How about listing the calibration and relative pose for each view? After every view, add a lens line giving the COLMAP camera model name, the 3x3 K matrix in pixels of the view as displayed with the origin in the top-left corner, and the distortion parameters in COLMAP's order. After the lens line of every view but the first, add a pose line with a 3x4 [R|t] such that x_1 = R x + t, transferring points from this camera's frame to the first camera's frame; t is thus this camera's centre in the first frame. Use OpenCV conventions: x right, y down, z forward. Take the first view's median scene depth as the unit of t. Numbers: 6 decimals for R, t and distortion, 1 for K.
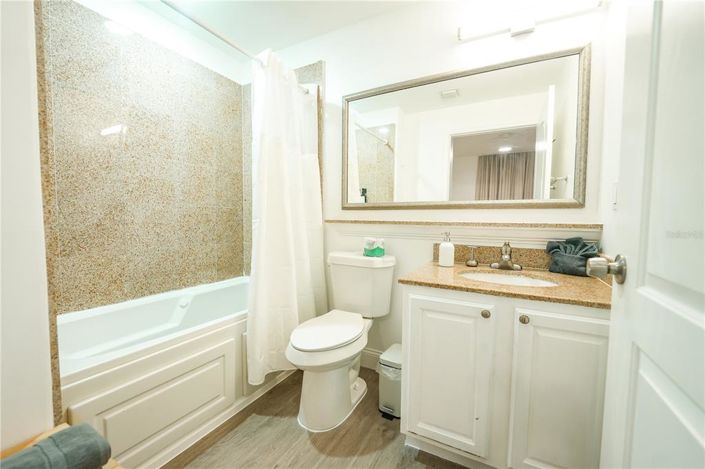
lens RADIAL K [[286.5, 0, 351.6], [0, 286.5, 235.0], [0, 0, 1]] dist [-0.005495, -0.002185]
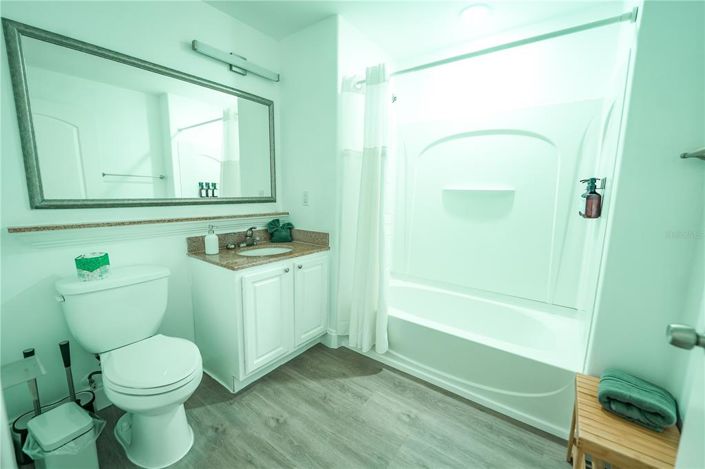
lens RADIAL K [[286.5, 0, 352.9], [0, 286.5, 236.1], [0, 0, 1]] dist [-0.005495, -0.002185]
pose [[0.140479, -0.155949, 0.977725, -0.737334], [0.052539, 0.987300, 0.149927, -0.109686], [-0.988689, 0.030307, 0.146888, 0.220205]]
